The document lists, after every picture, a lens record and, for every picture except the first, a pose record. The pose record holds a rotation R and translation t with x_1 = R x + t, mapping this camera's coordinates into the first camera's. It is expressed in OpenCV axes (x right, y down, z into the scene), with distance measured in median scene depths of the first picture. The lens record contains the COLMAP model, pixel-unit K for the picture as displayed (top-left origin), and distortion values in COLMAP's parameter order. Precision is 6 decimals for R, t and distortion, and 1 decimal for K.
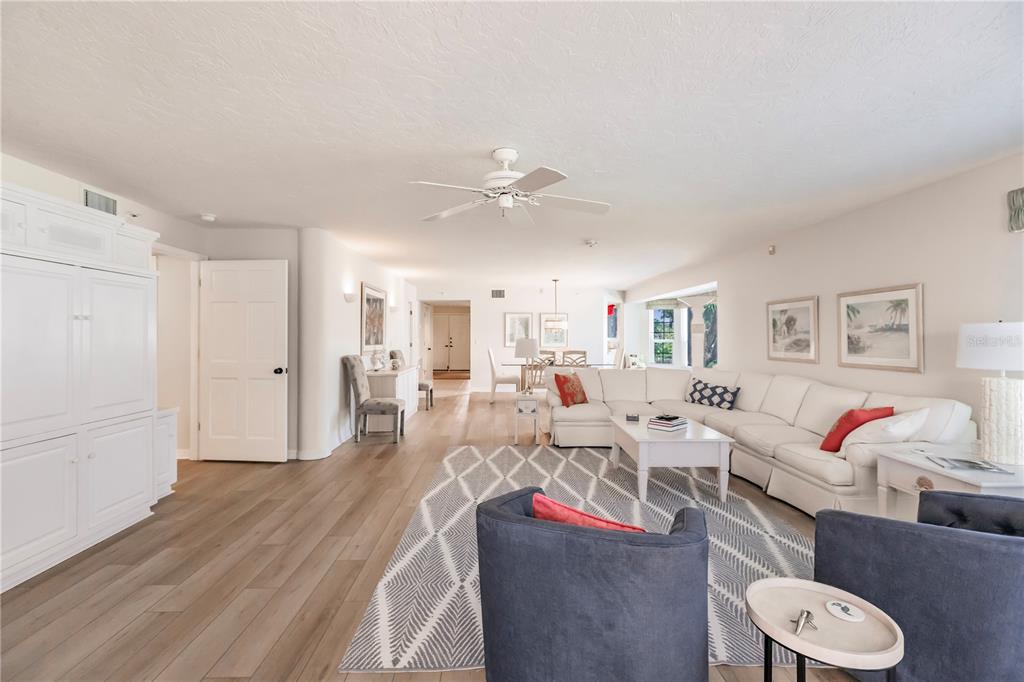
lens RADIAL K [[459.5, 0, 512.0], [0, 459.5, 341.0], [0, 0, 1]] dist [0.000517, 0.000359]
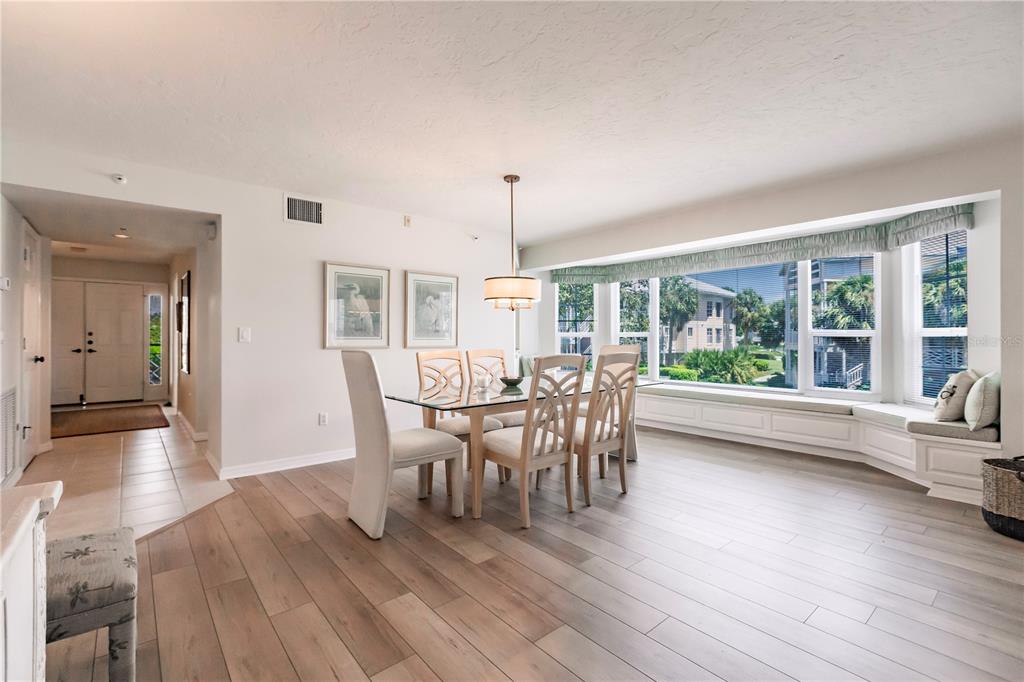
lens RADIAL K [[459.5, 0, 512.0], [0, 459.5, 341.0], [0, 0, 1]] dist [0.000517, 0.000359]
pose [[0.791136, -0.015580, 0.611442, -0.125095], [0.007978, 0.999853, 0.015155, -0.002718], [-0.611589, -0.007112, 0.791144, 0.604120]]
